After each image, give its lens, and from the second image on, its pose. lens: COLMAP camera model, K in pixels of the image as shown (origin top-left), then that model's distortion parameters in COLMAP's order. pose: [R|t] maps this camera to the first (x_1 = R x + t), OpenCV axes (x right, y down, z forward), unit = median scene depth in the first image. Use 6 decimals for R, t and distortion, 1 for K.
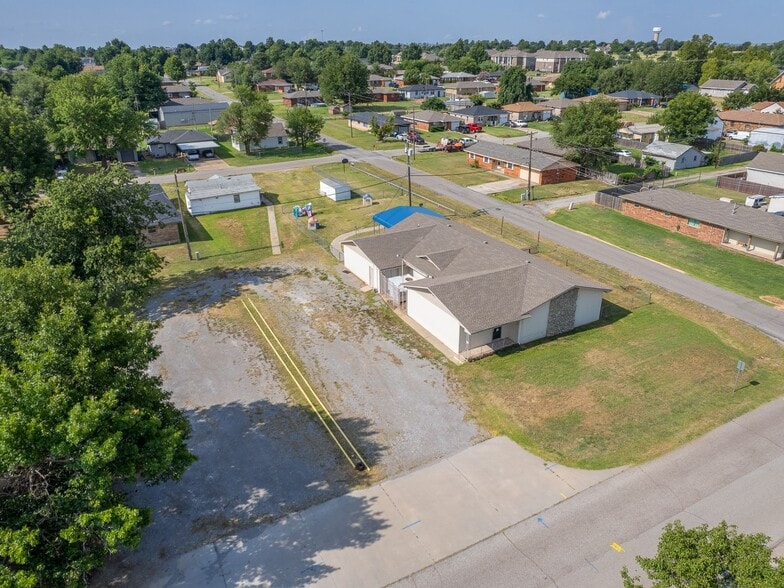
lens RADIAL K [[552.9, 0, 392.7], [0, 552.9, 318.4], [0, 0, 1]] dist [-0.080239, 0.073247]
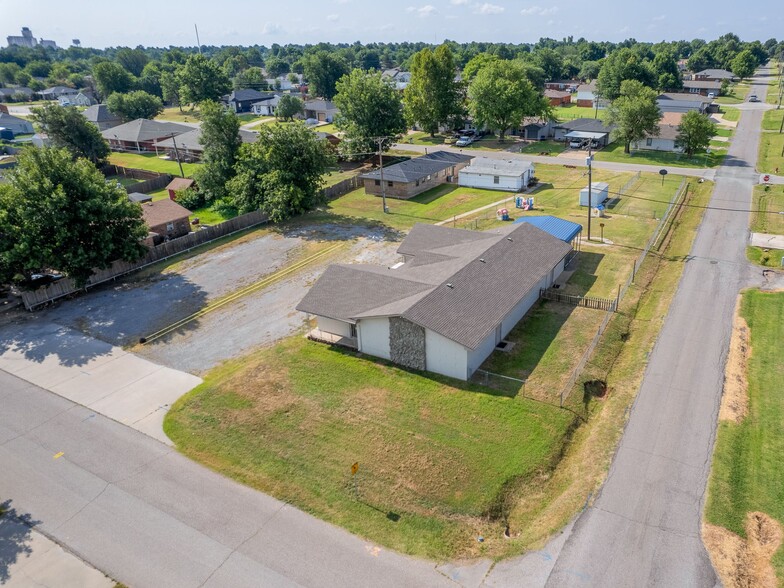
lens RADIAL K [[576.5, 0, 450.4], [0, 576.5, 264.8], [0, 0, 1]] dist [-0.086043, 0.085222]
pose [[0.560365, 0.303709, -0.770553, 0.756540], [-0.371215, 0.923763, 0.094138, -0.176859], [0.740399, 0.233289, 0.630386, 0.333154]]
